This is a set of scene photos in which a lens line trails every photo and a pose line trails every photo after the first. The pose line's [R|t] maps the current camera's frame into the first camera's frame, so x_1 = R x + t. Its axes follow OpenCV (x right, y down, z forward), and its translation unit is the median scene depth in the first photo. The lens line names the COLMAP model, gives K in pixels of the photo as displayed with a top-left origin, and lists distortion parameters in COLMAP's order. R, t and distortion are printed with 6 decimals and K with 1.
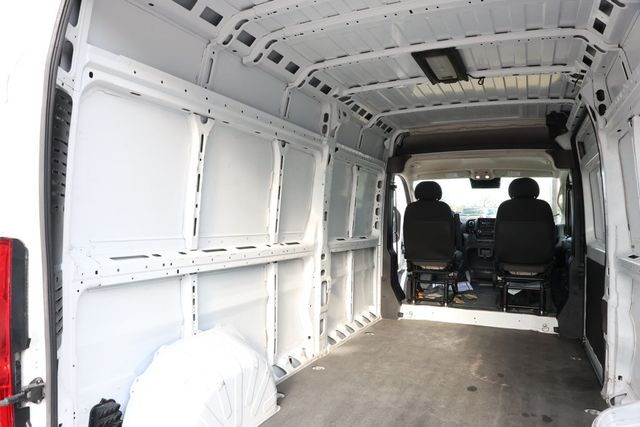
lens RADIAL K [[496.2, 0, 318.6], [0, 496.2, 214.8], [0, 0, 1]] dist [-0.007632, -0.001761]
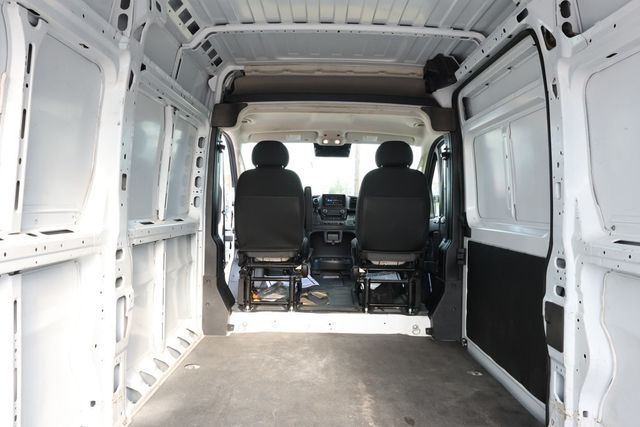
lens RADIAL K [[478.1, 0, 319.6], [0, 478.1, 213.7], [0, 0, 1]] dist [0.001432, 0.007248]
pose [[0.900658, -0.003176, 0.434518, -0.020082], [-0.010898, 0.999494, 0.029895, 0.018764], [-0.434393, -0.031660, 0.900167, 0.380685]]
